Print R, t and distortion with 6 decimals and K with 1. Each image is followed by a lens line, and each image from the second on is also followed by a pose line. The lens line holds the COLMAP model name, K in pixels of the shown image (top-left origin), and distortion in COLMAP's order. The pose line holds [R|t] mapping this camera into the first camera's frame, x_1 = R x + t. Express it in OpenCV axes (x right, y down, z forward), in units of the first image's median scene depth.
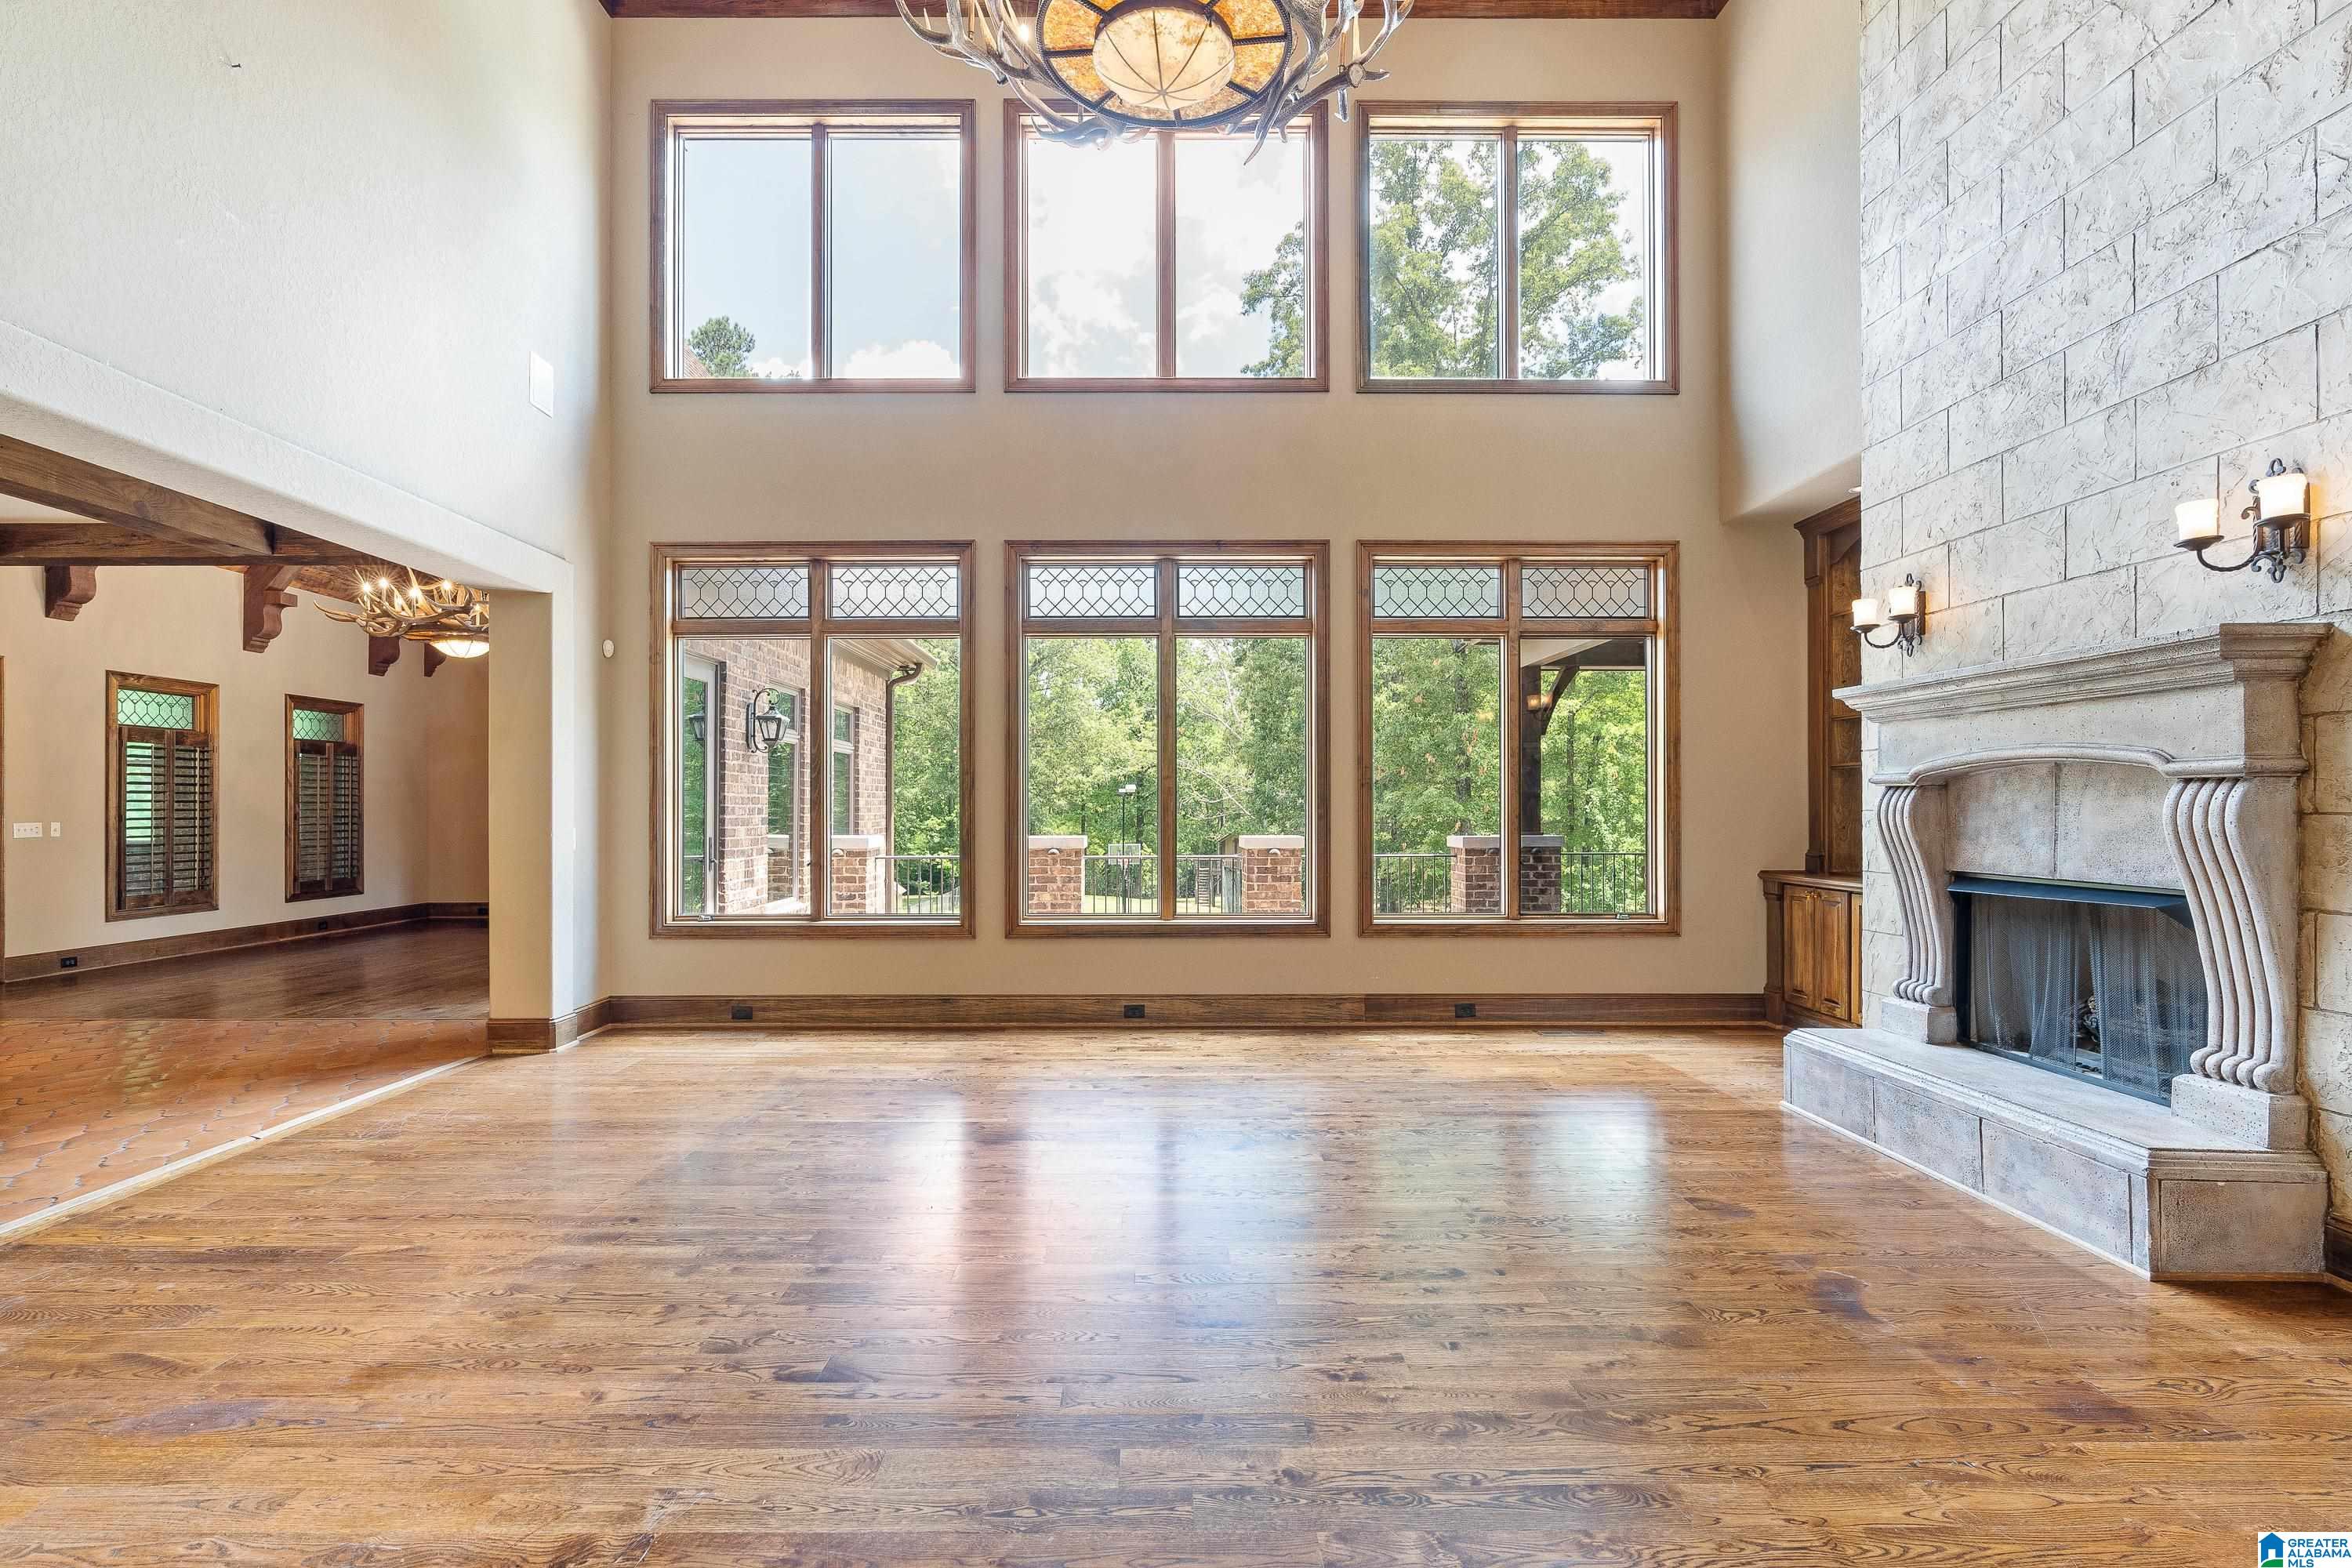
lens RADIAL K [[1085.9, 0, 1174.6], [0, 1085.9, 805.3], [0, 0, 1]] dist [0.000328, 0.000499]
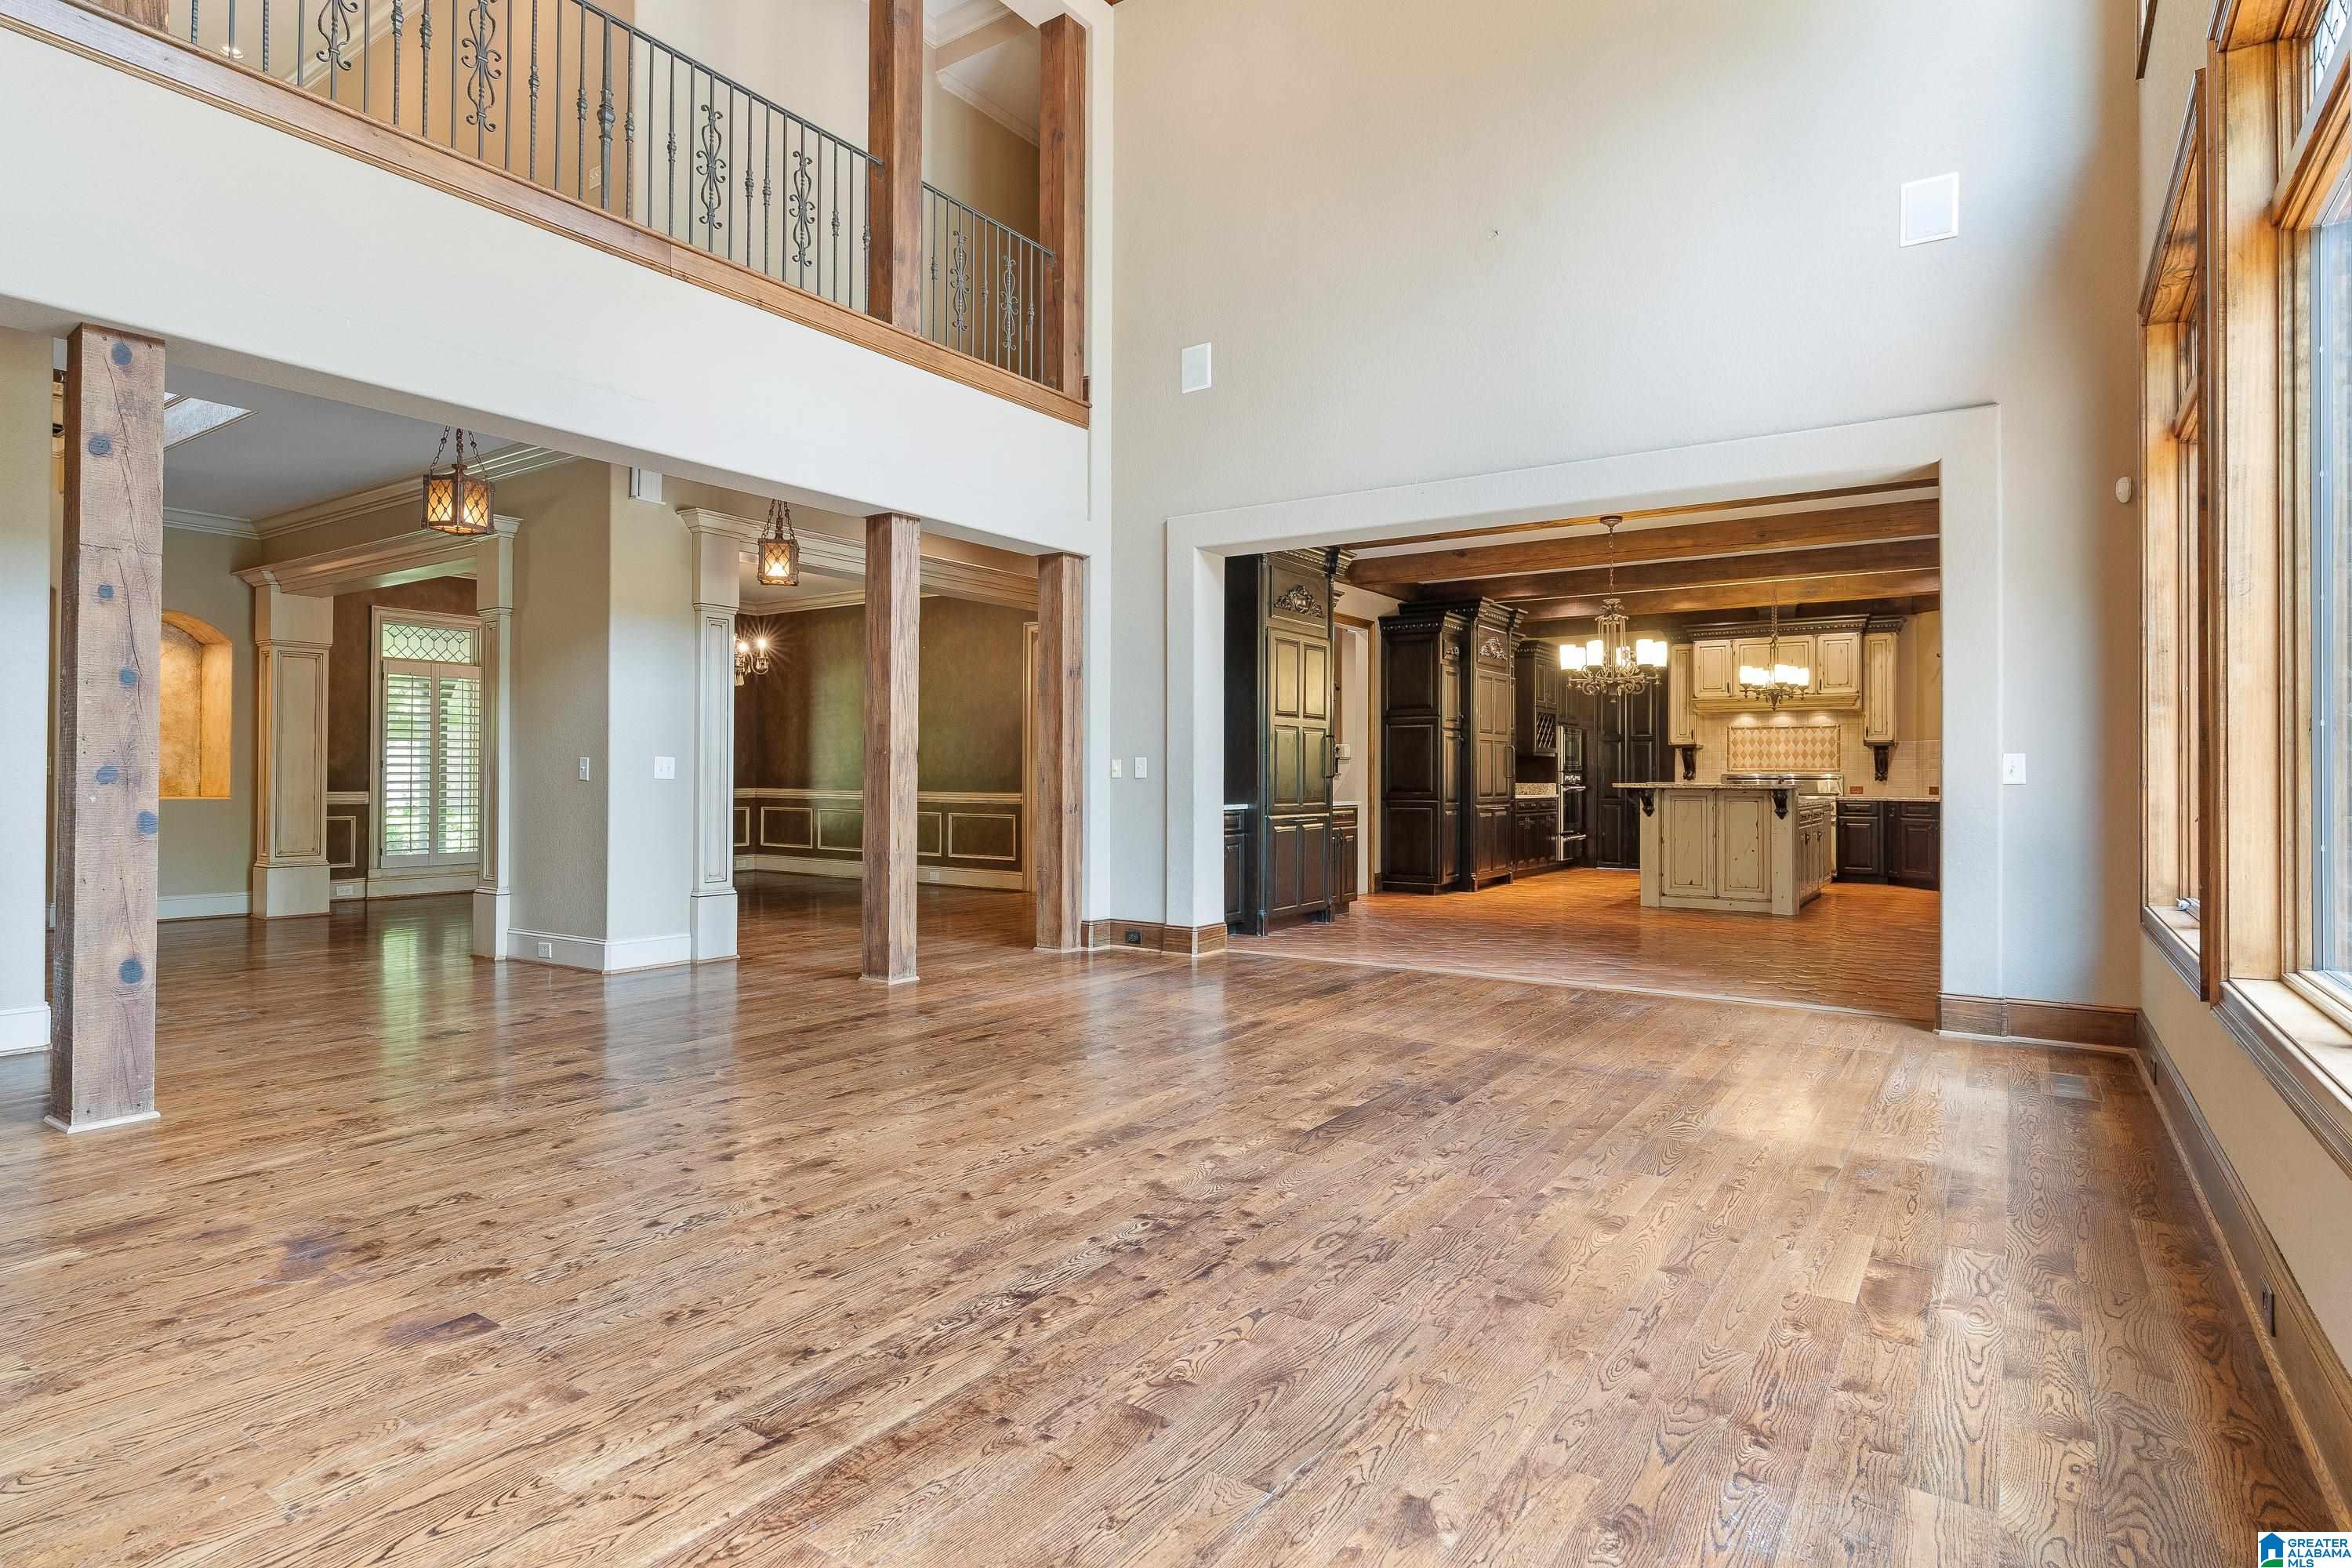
lens RADIAL K [[1216.1, 0, 1176.0], [0, 1216.1, 784.0], [0, 0, 1]] dist [-0.001504, -0.000772]
pose [[-0.575628, 0.000787, -0.817712, 0.848745], [0.000383, 1.000000, 0.000692, 0.066303], [0.817712, 0.000085, -0.575628, 1.786831]]
